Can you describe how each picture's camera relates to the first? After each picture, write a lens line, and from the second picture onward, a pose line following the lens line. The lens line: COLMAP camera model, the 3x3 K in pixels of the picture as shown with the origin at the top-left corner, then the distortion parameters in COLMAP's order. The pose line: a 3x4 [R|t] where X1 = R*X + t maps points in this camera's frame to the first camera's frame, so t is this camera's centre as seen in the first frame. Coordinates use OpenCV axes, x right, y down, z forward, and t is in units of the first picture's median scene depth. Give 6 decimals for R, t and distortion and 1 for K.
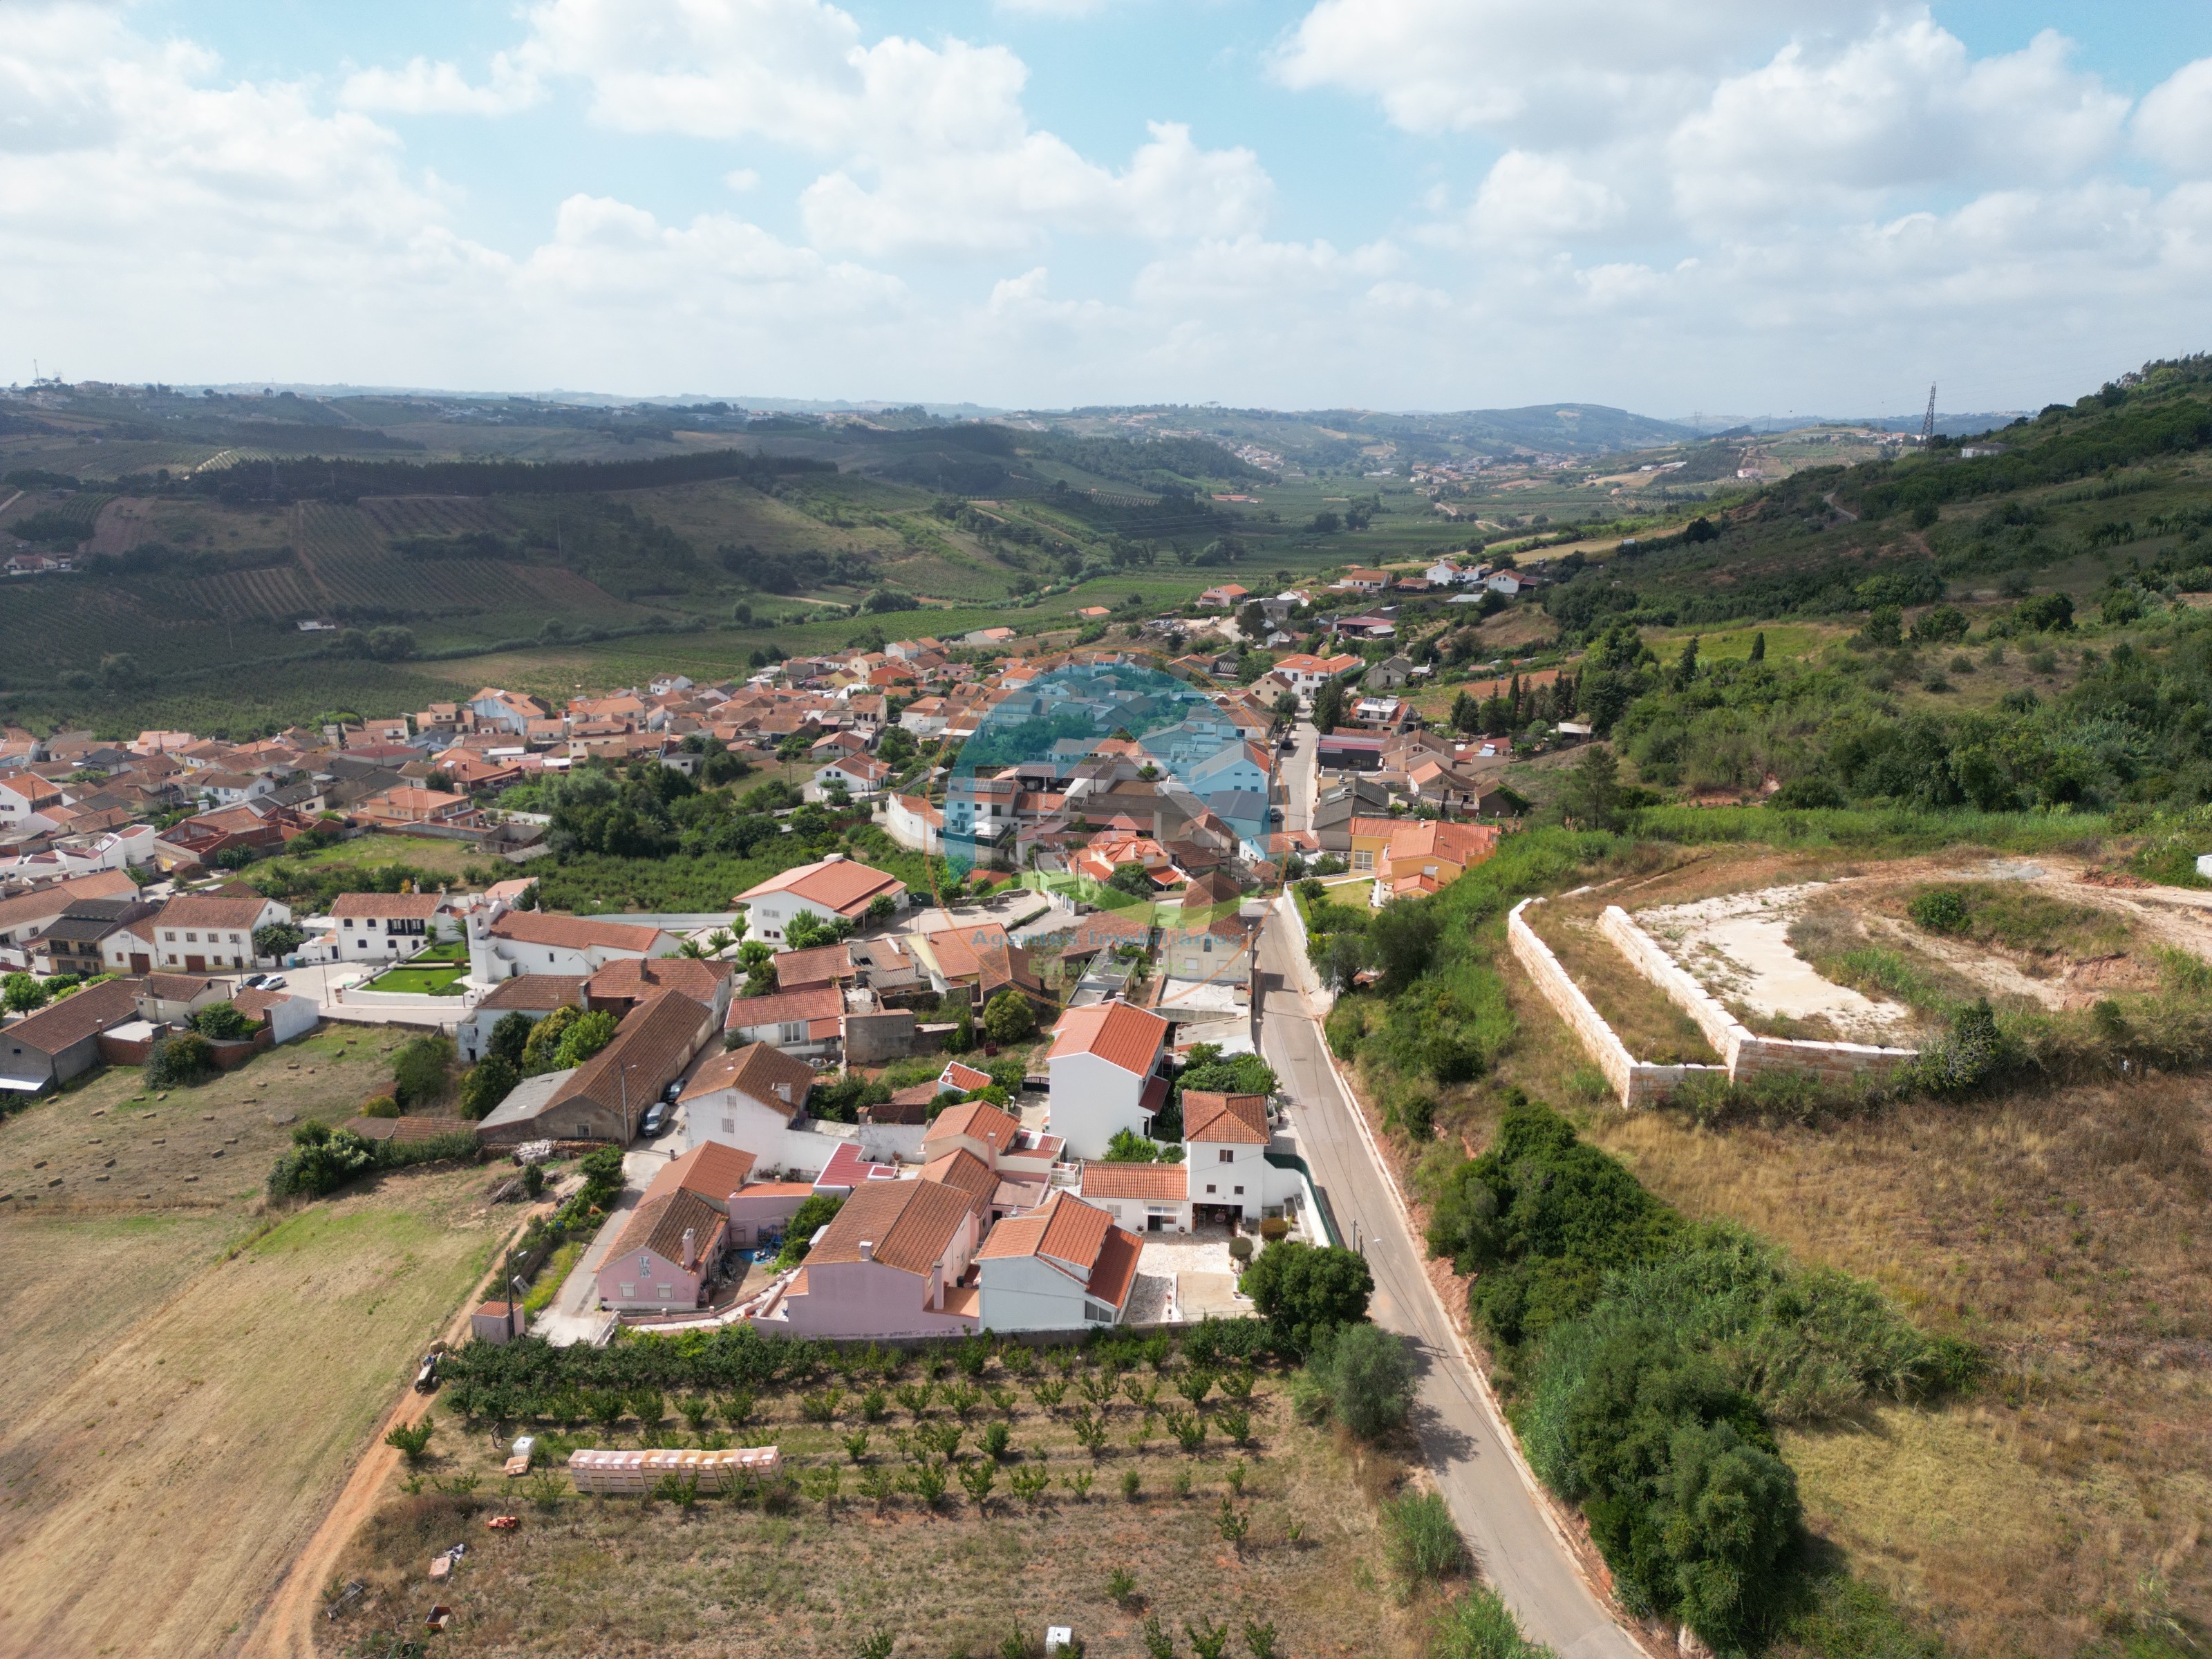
lens RADIAL K [[1543.4, 0, 1109.5], [0, 1543.4, 837.1], [0, 0, 1]] dist [0.078045, -0.075616]
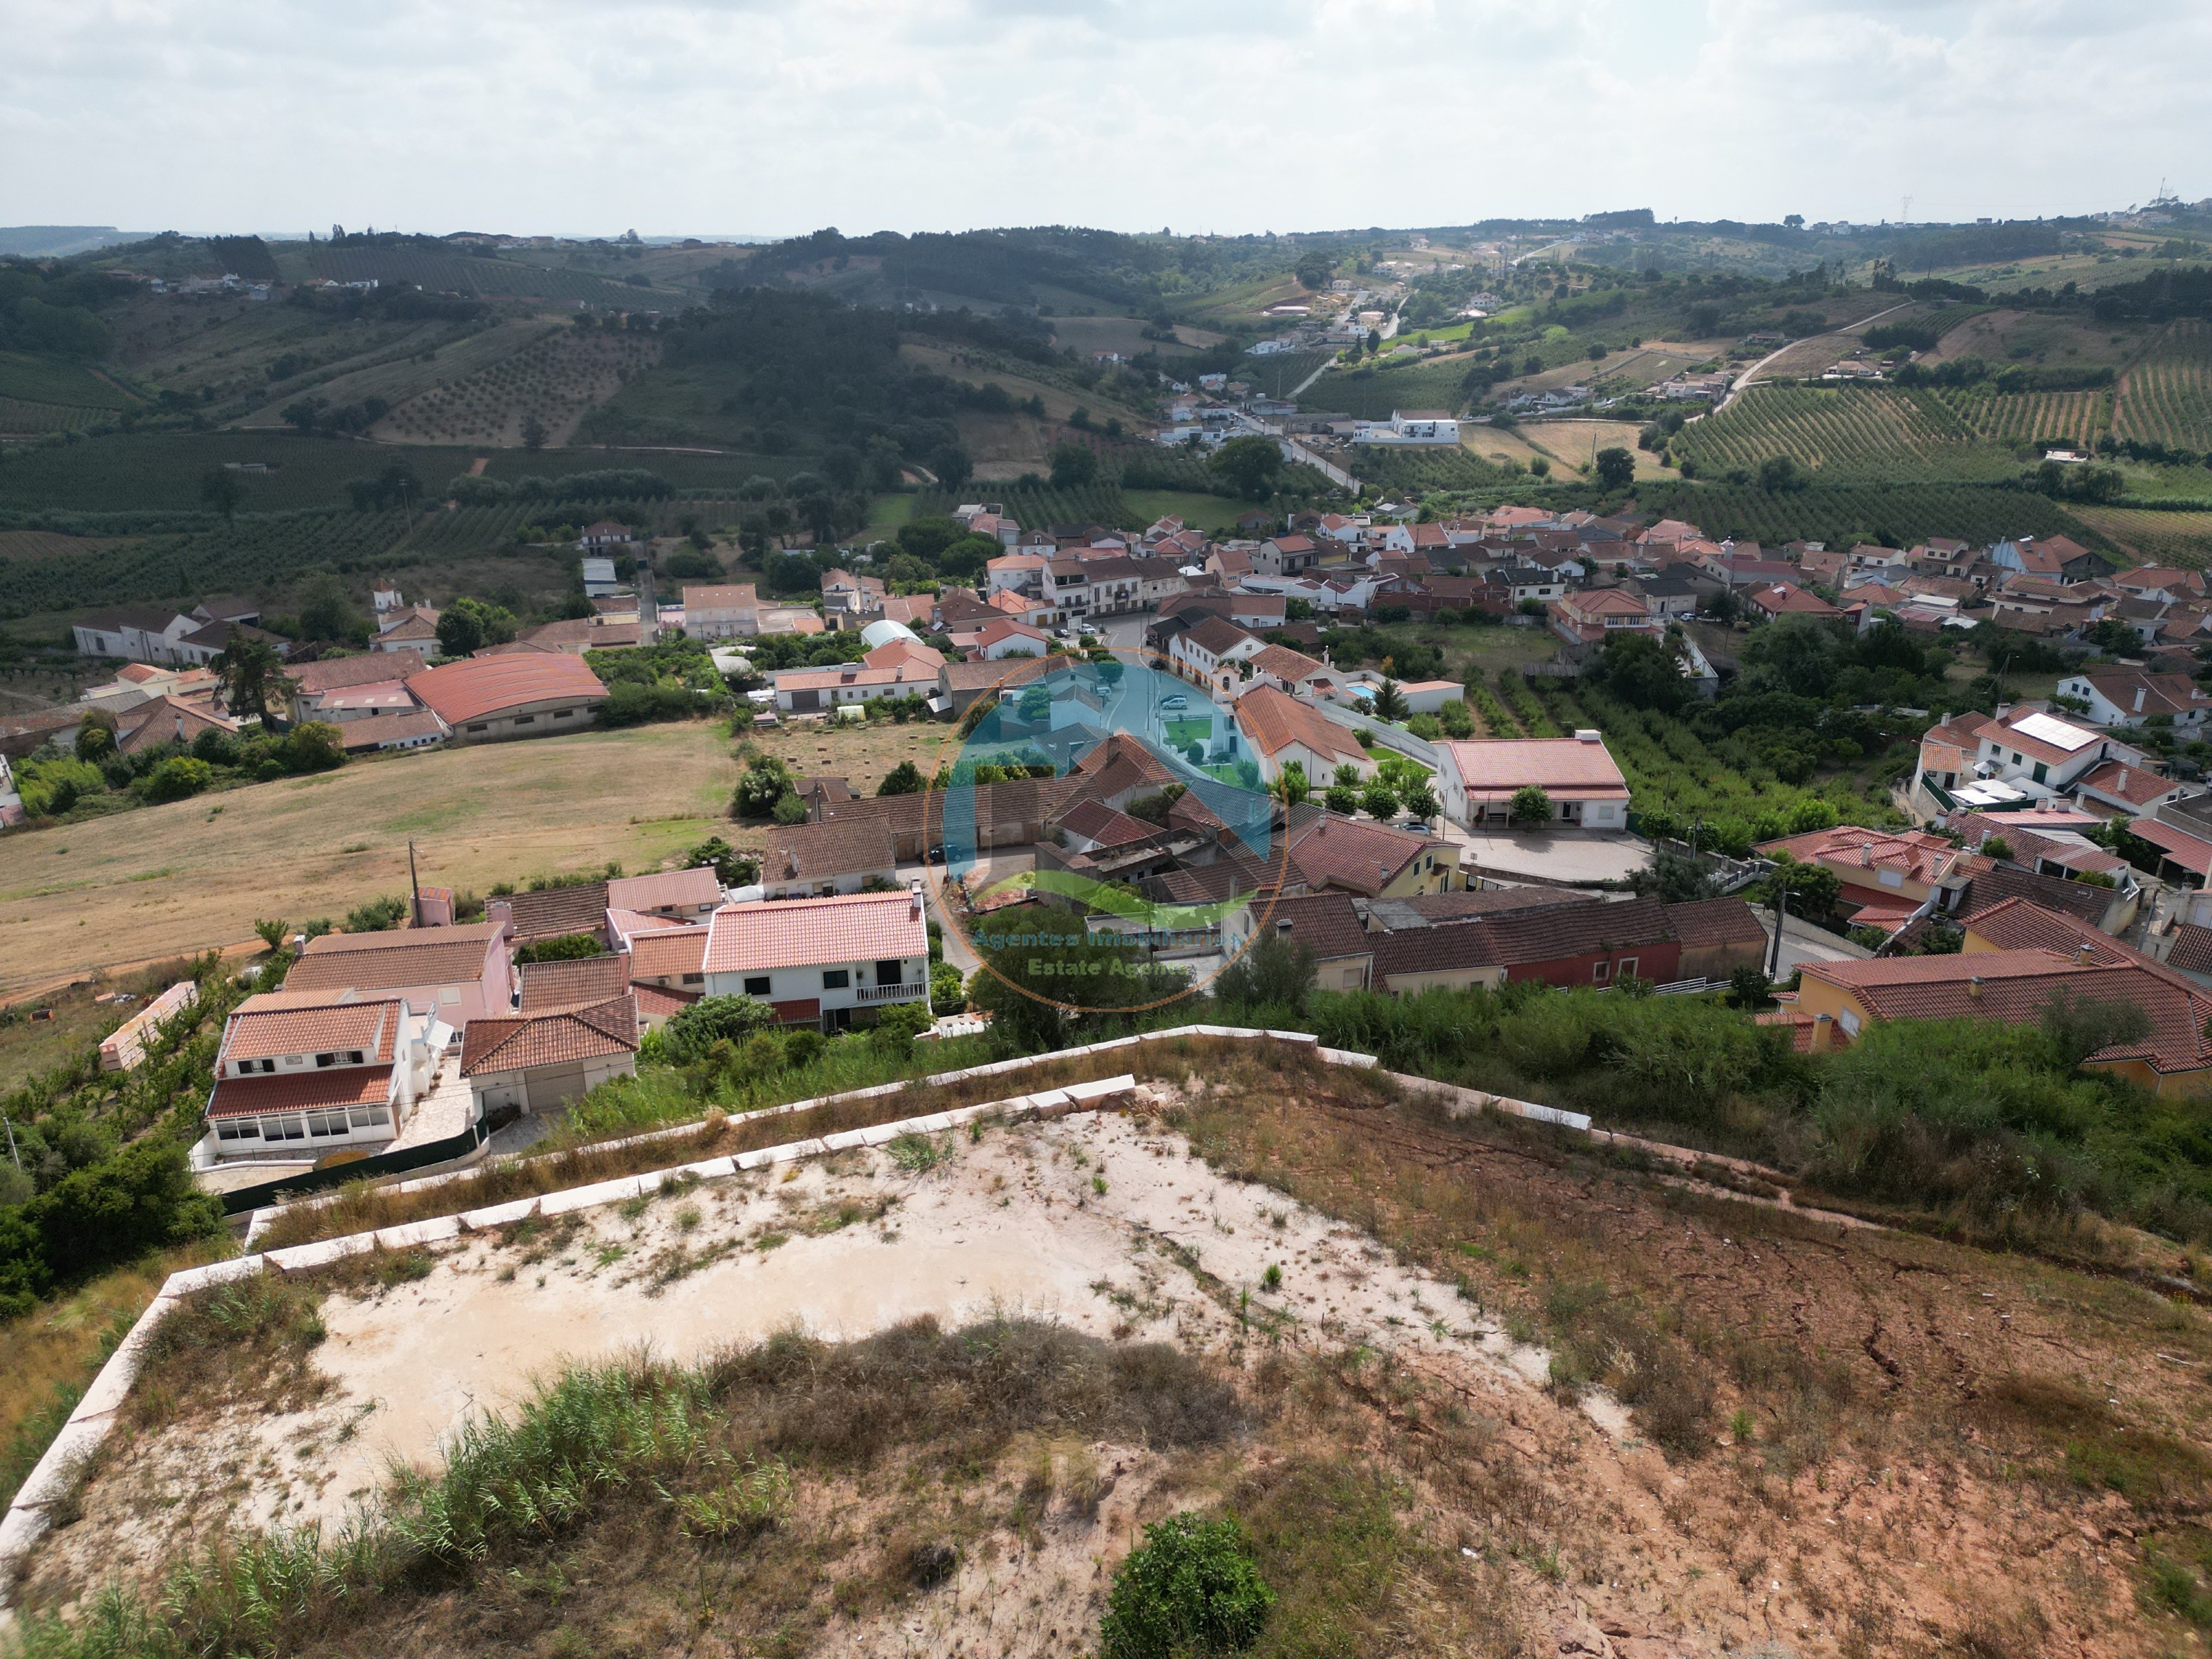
lens RADIAL K [[1543.4, 0, 1101.8], [0, 1543.4, 832.4], [0, 0, 1]] dist [0.078045, -0.075616]
pose [[0.369001, 0.319449, -0.872806, 0.392737], [-0.238045, 0.940238, 0.243490, -0.067750], [0.898428, 0.117919, 0.422992, 0.492480]]
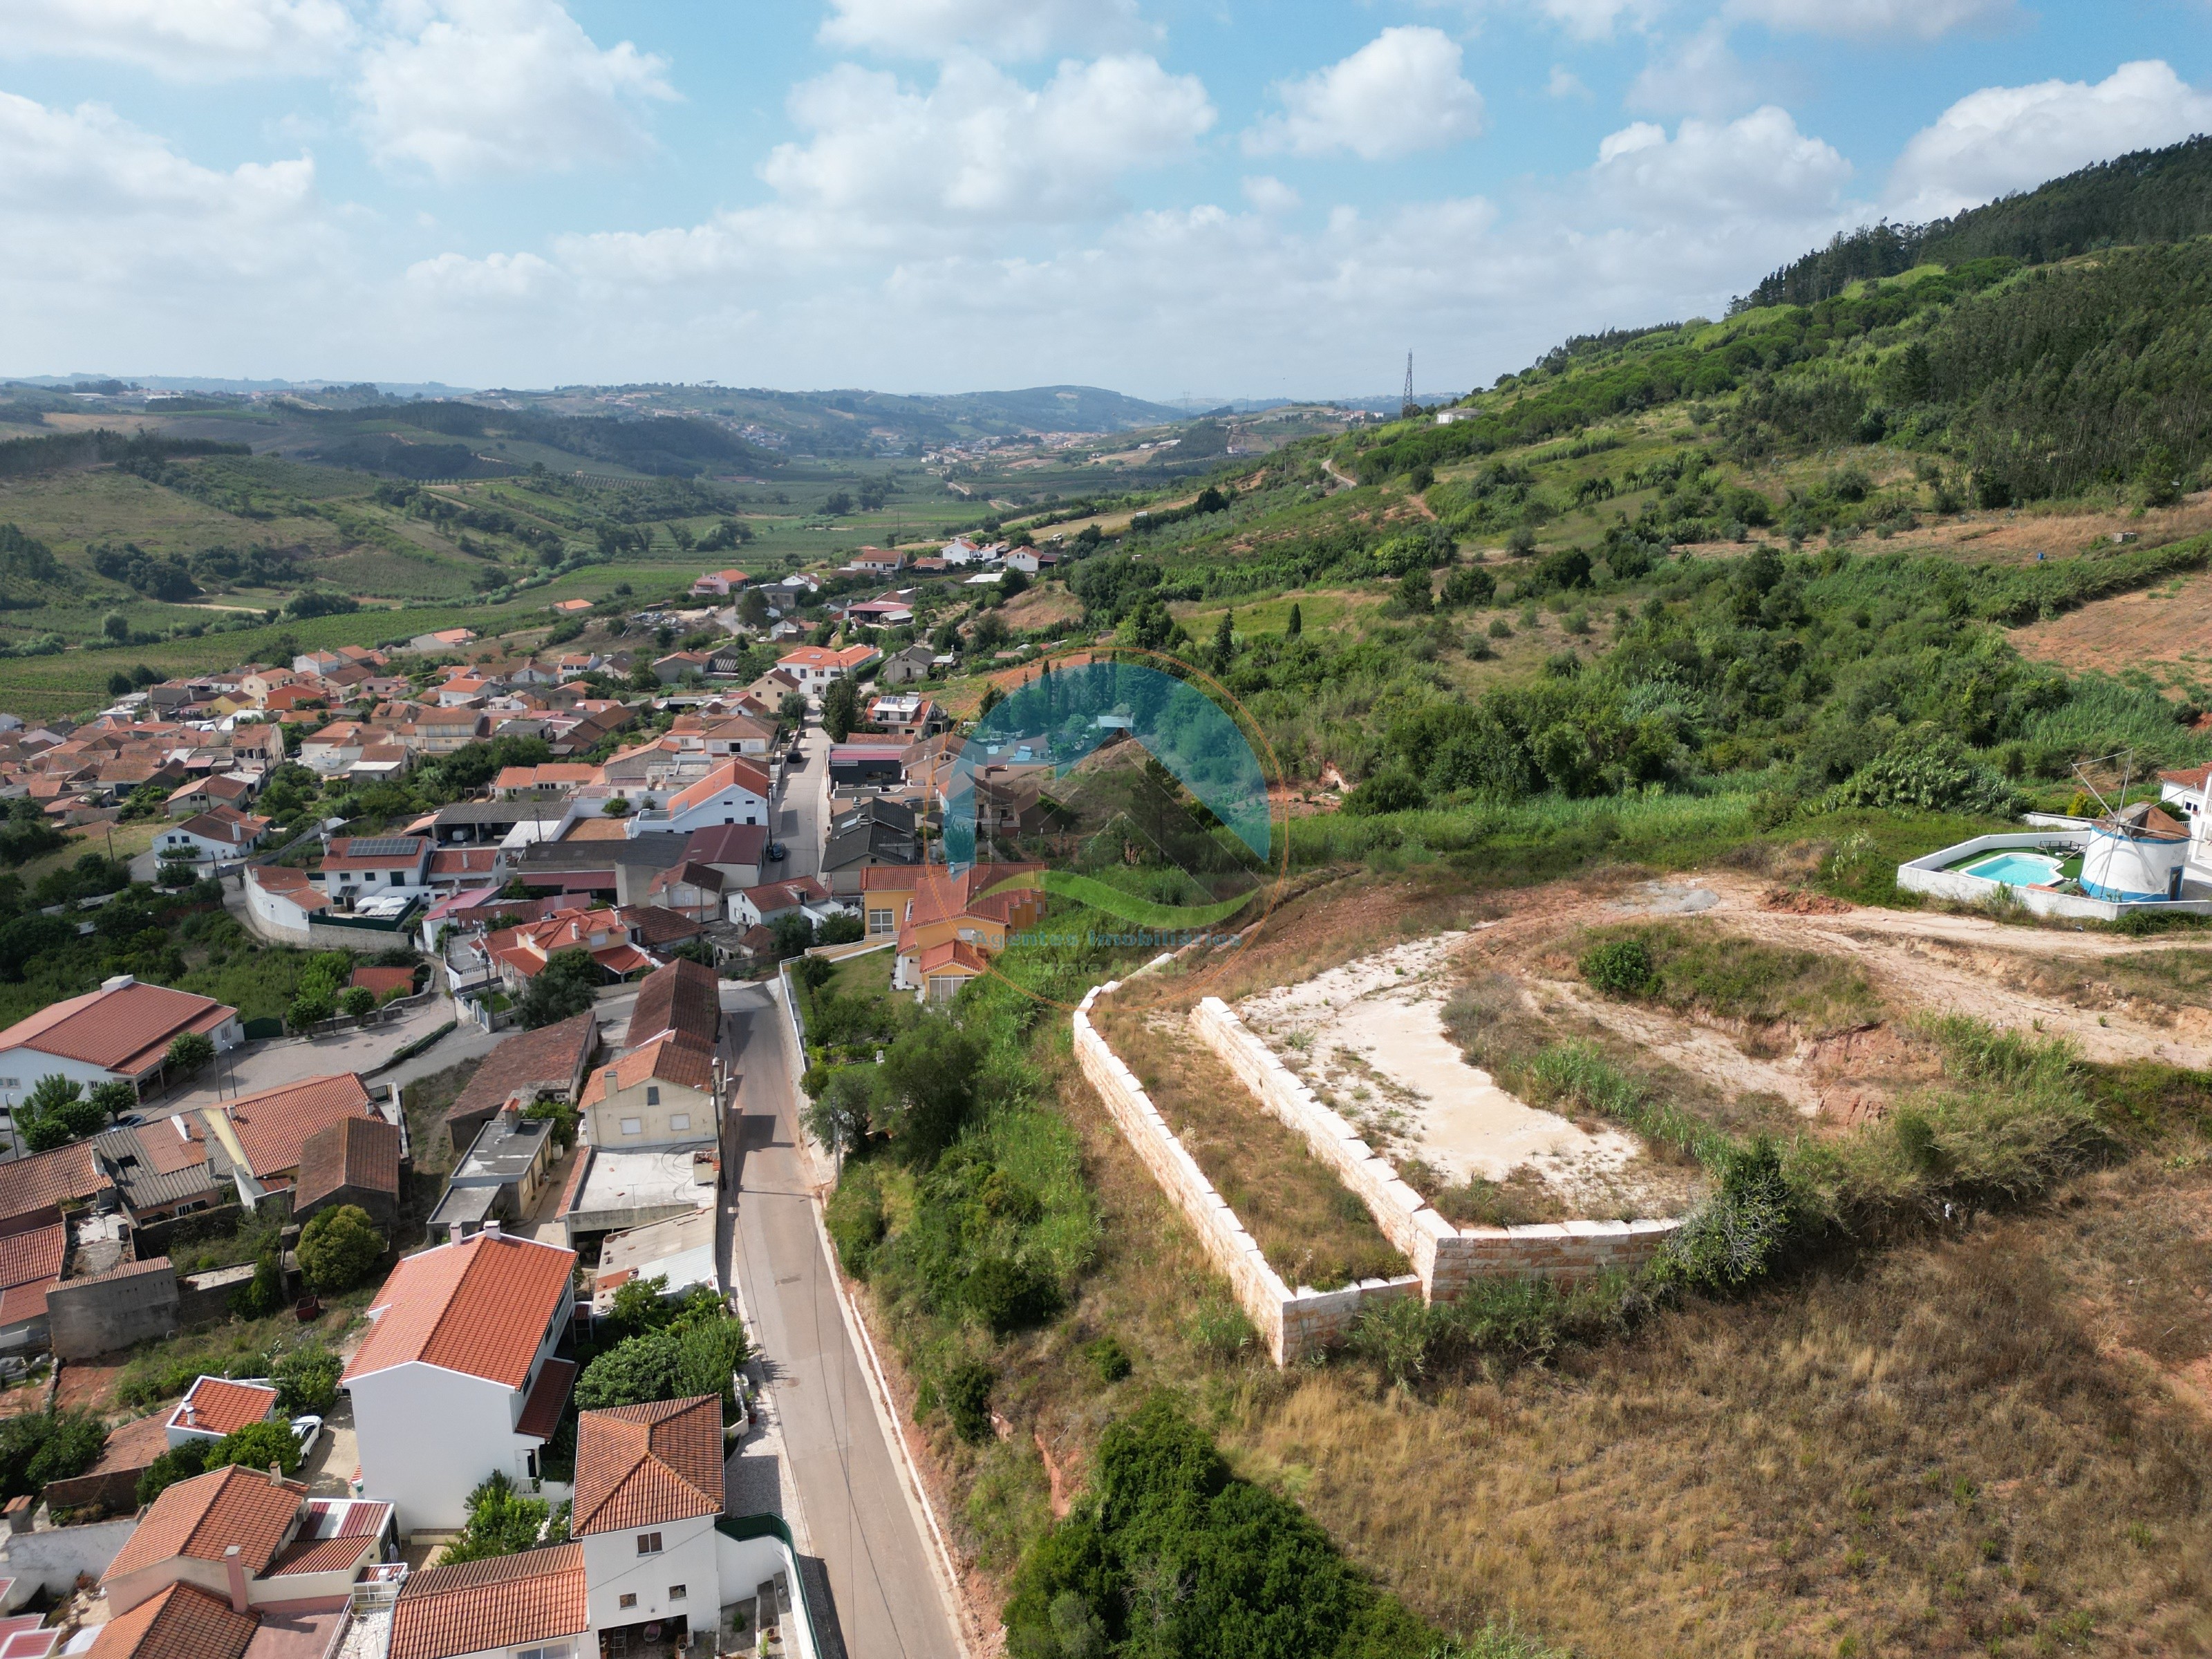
lens RADIAL K [[1543.4, 0, 1107.5], [0, 1543.4, 836.2], [0, 0, 1]] dist [0.078045, -0.075616]
pose [[0.954697, -0.087335, 0.284477, 0.049776], [0.084564, 0.996174, 0.022034, -0.030046], [-0.285313, 0.003021, 0.958430, 0.200141]]
